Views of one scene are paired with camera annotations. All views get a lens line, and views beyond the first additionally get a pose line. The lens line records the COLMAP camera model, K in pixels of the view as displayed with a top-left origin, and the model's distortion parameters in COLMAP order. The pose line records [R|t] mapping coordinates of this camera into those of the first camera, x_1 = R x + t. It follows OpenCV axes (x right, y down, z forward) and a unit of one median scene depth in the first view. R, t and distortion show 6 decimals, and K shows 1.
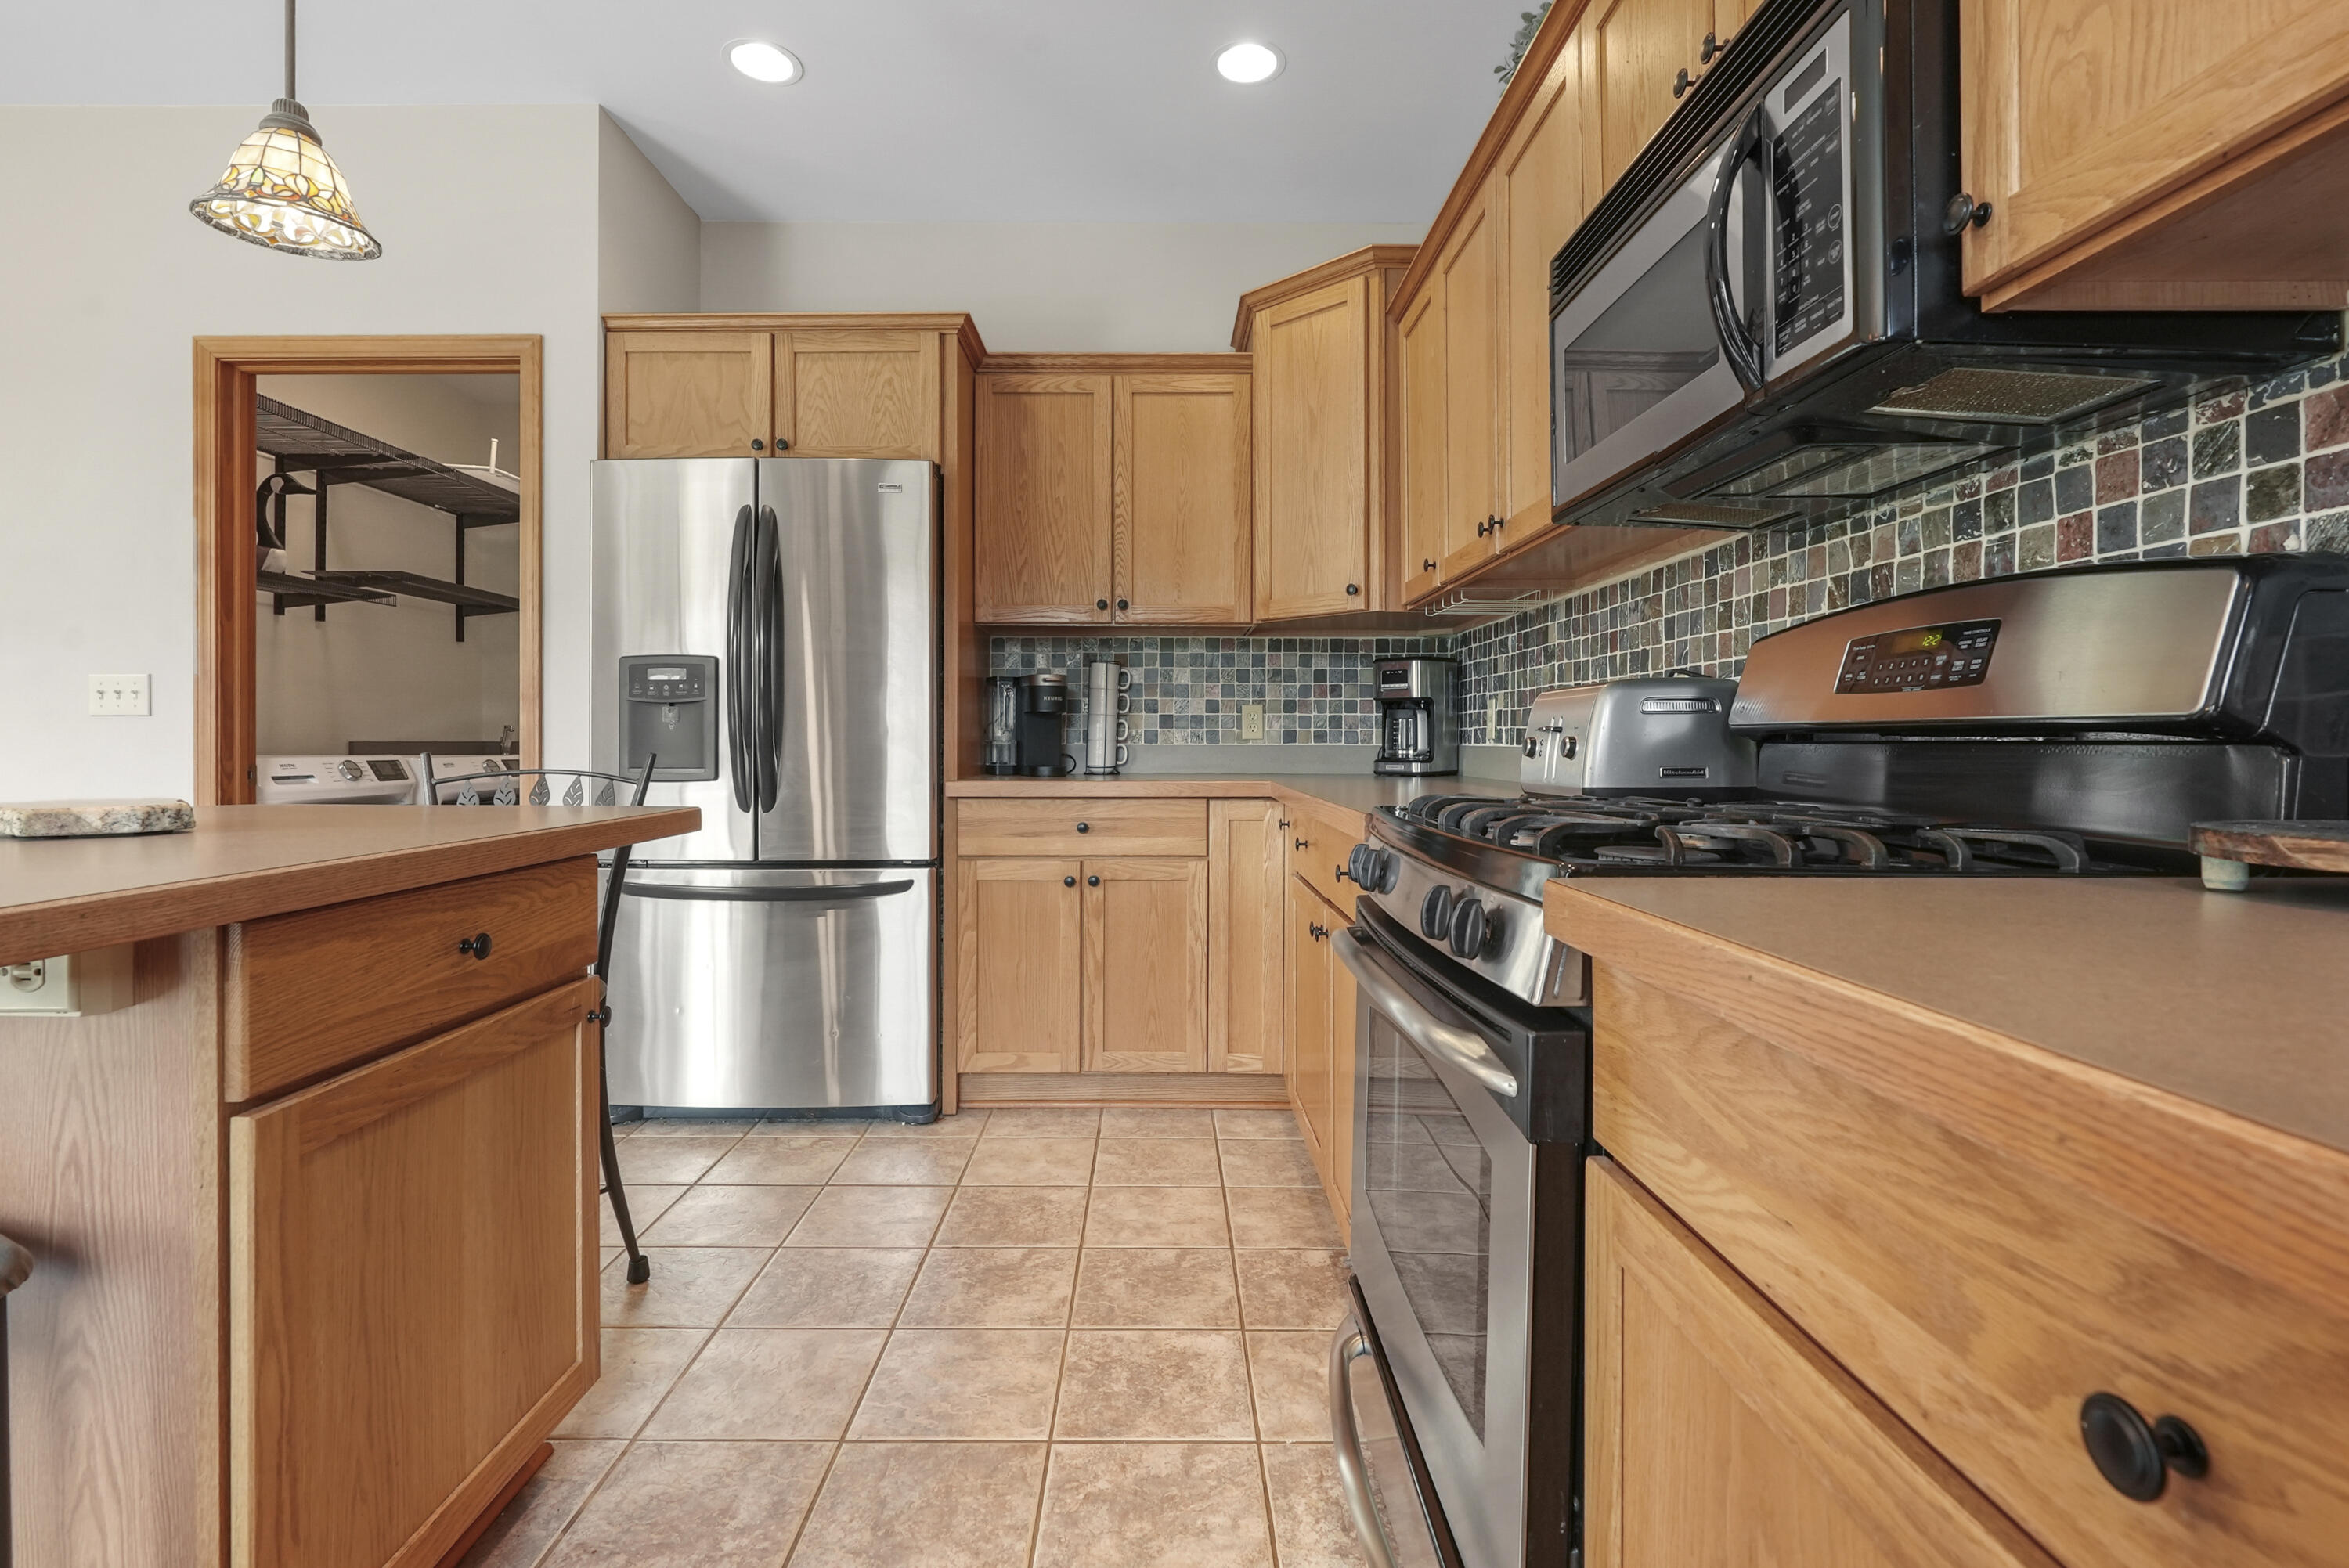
lens RADIAL K [[1071.5, 0, 1188.8], [0, 1071.5, 756.8], [0, 0, 1]] dist [-0.012573, 0.005990]
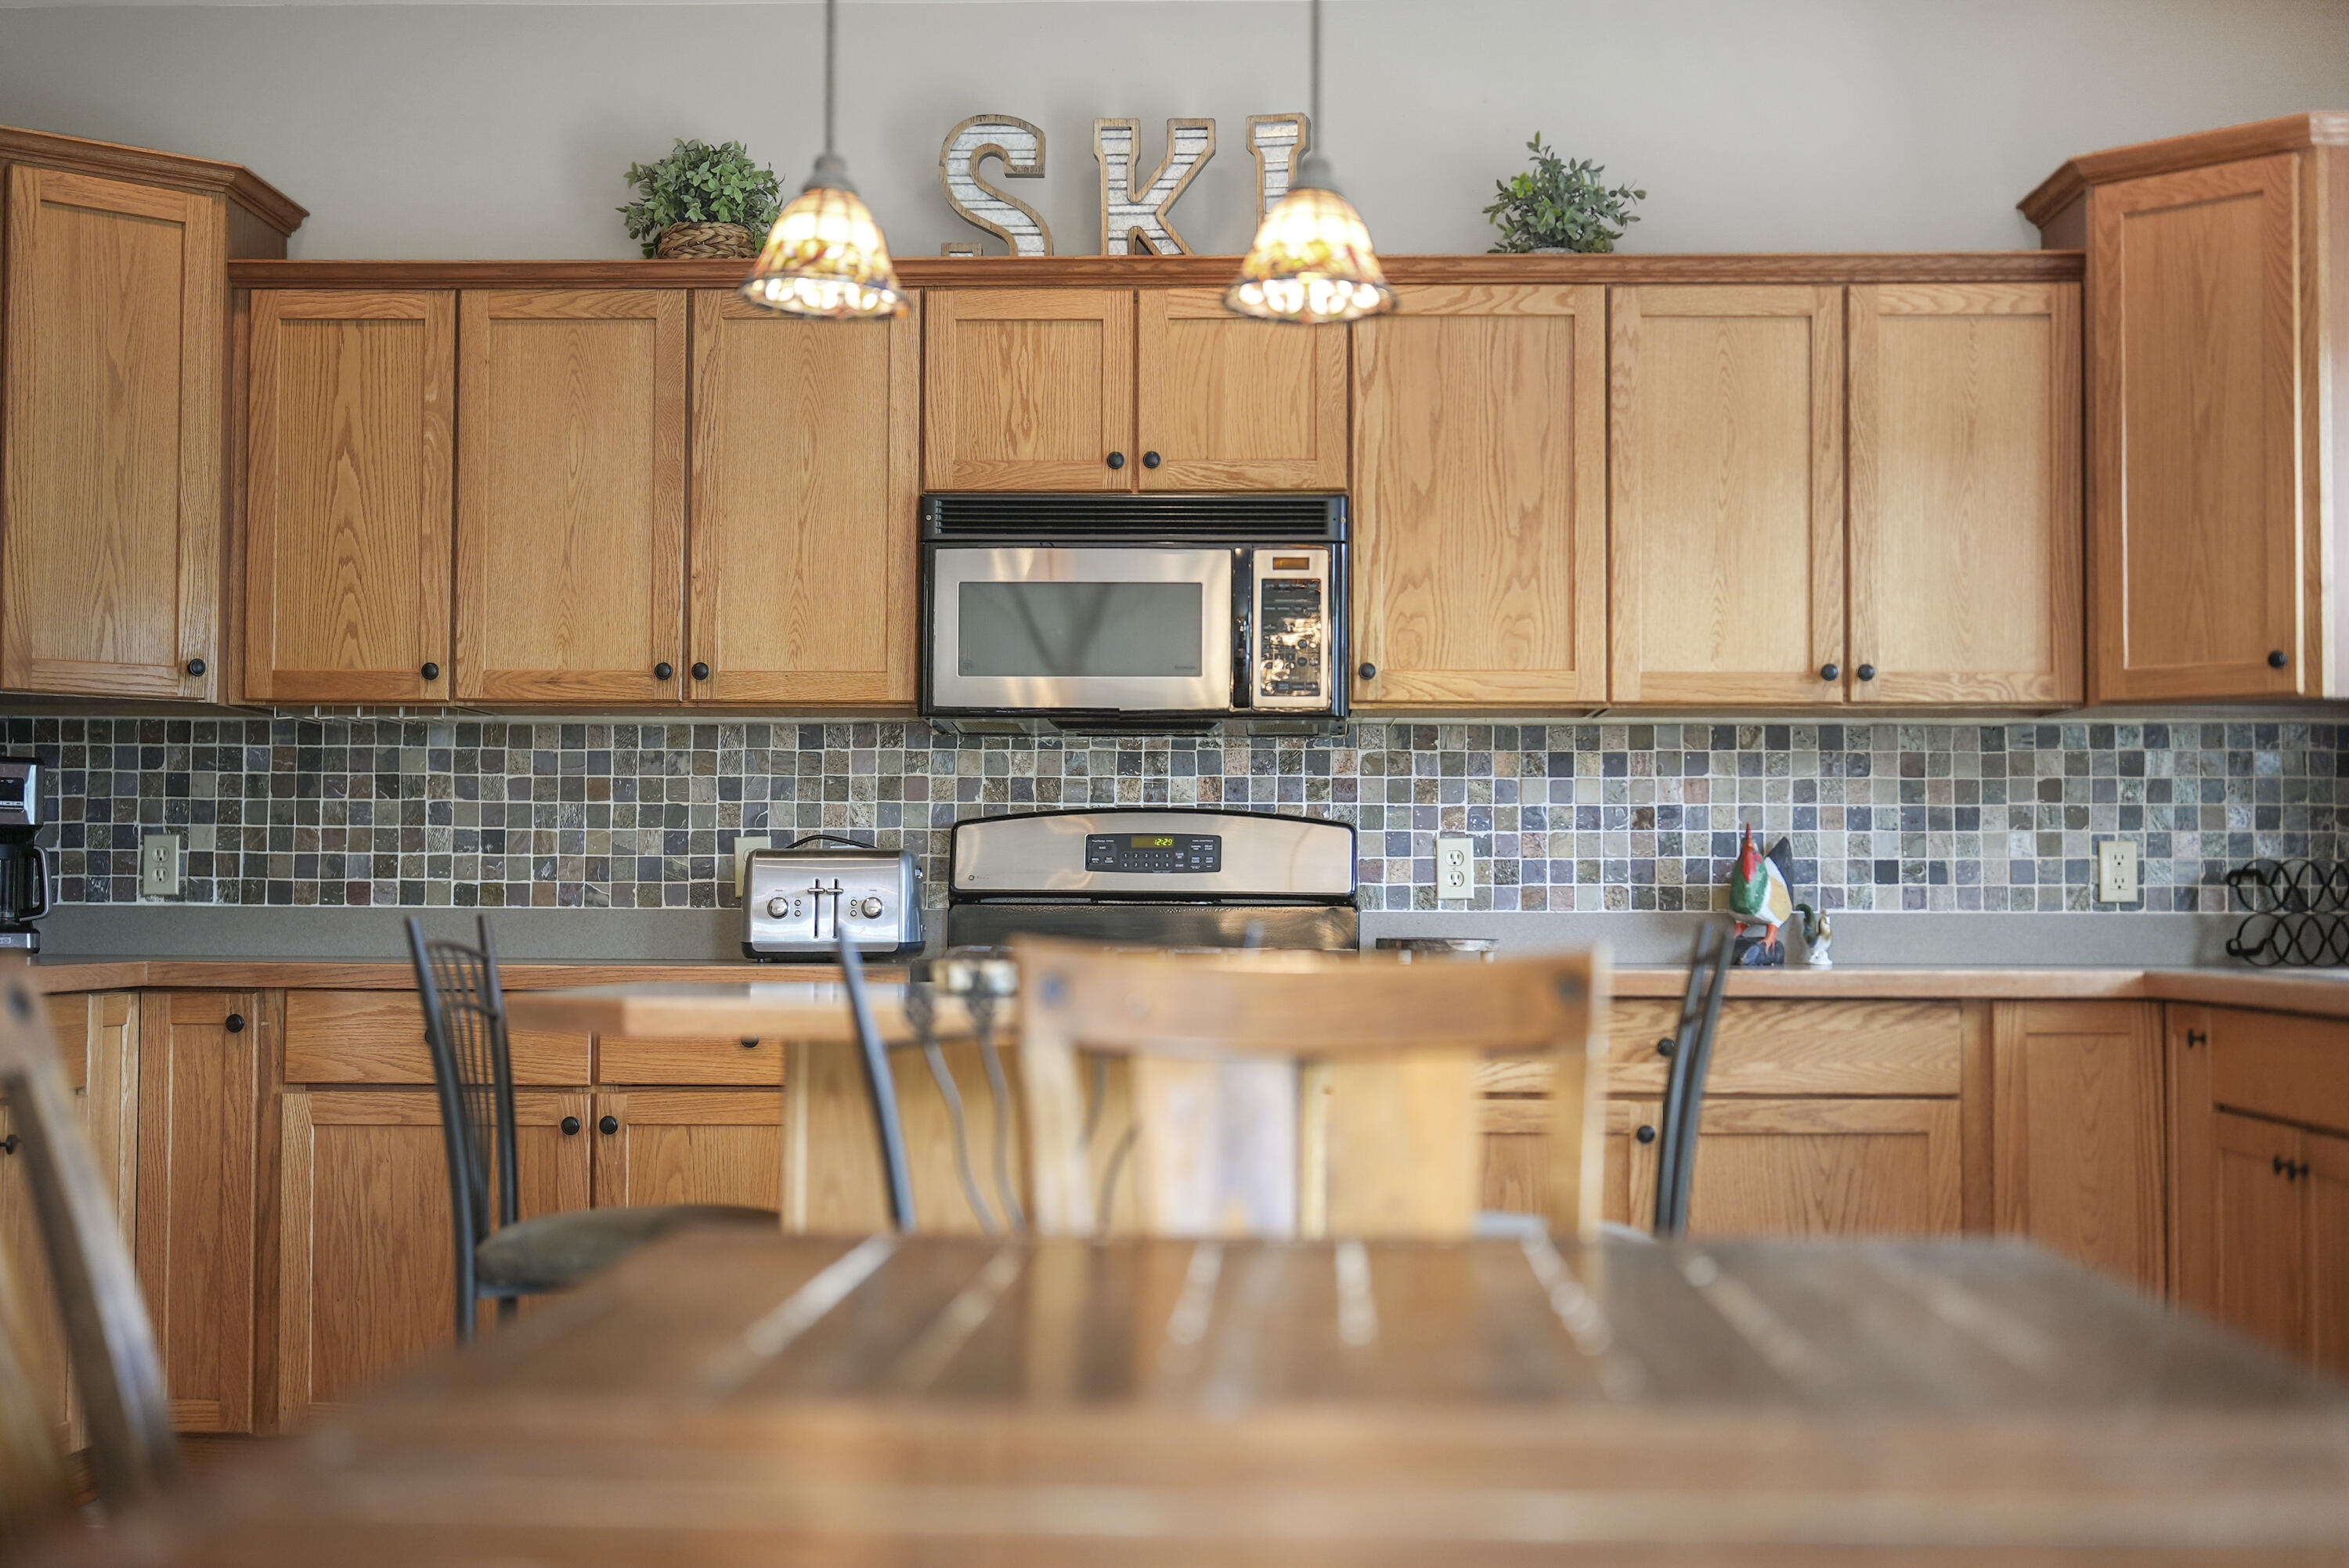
lens RADIAL K [[3343.1, 0, 1193.1], [0, 3343.1, 788.4], [0, 0, 1]] dist [0.004710, 0.000000]
pose [[0.038761, 0.034857, 0.998640, -1.839419], [0.010845, 0.999318, -0.035302, -0.003385], [-0.999190, 0.012198, 0.038356, 0.309569]]
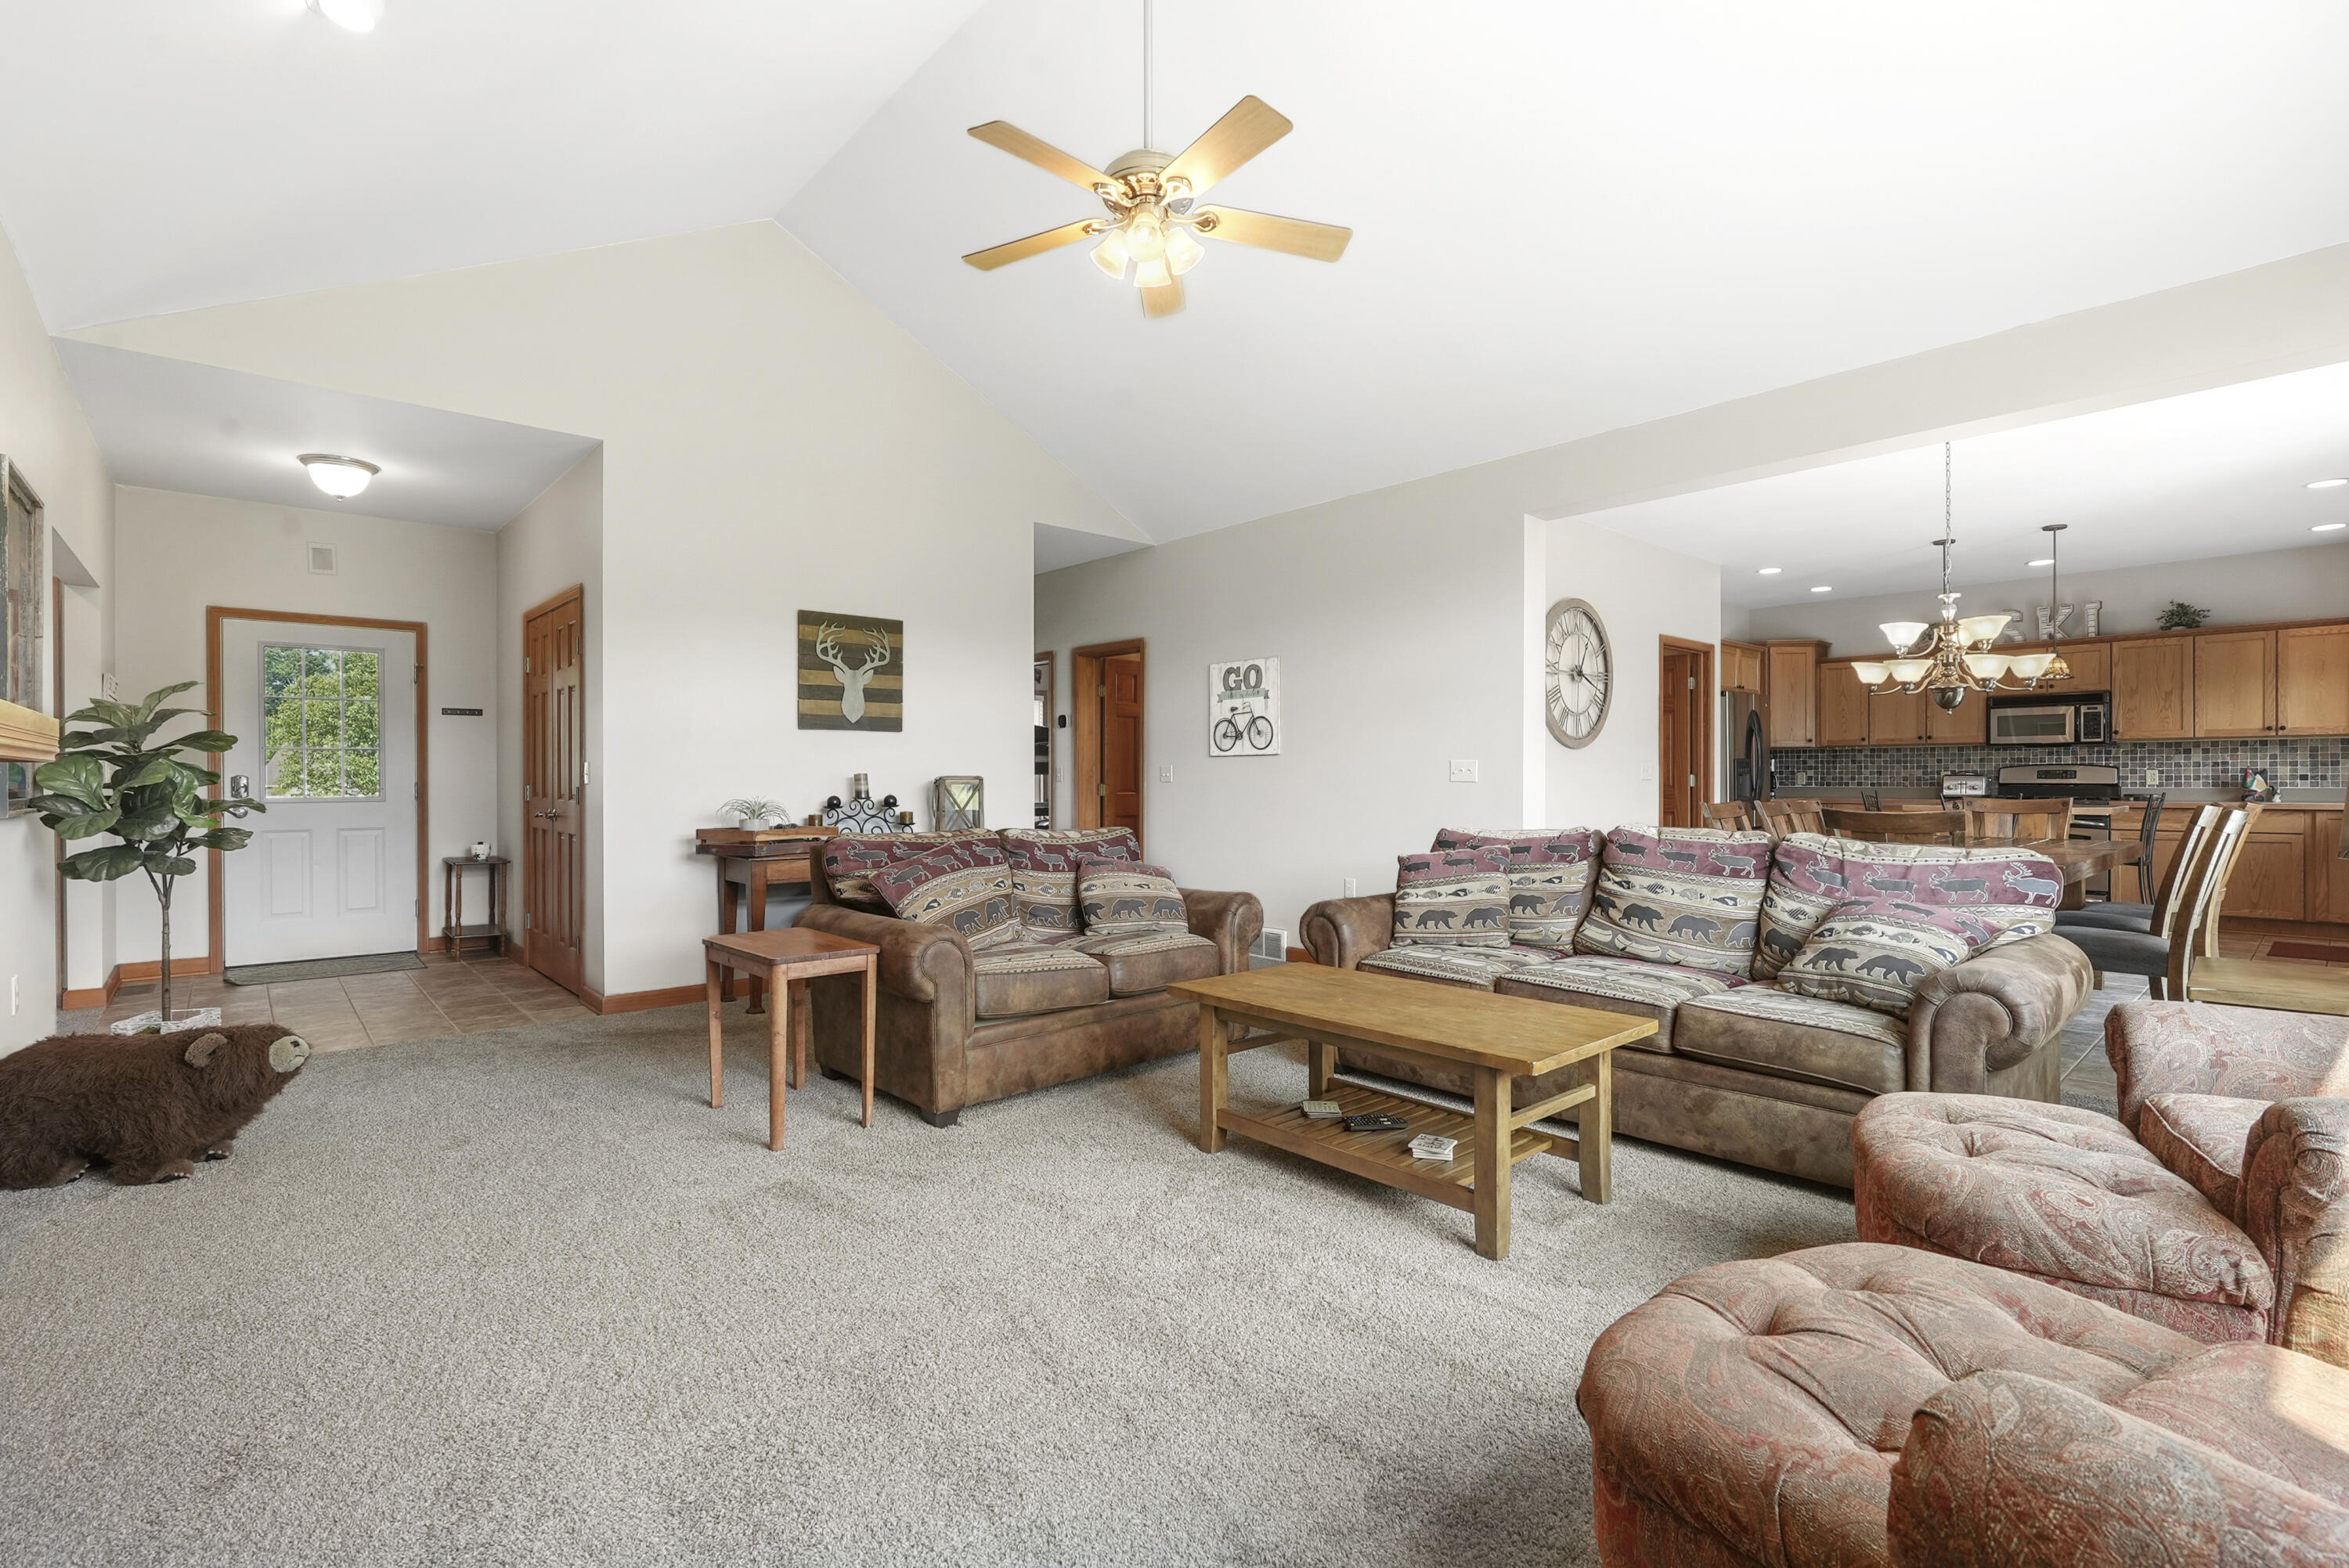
lens RADIAL K [[1071.5, 0, 1162.6], [0, 1071.5, 784.3], [0, 0, 1]] dist [-0.012573, 0.005990]
pose [[0.747717, -0.006468, 0.663986, -3.515770], [0.014219, 0.999879, -0.006272, -0.027203], [-0.663865, 0.014131, 0.747719, -0.142447]]
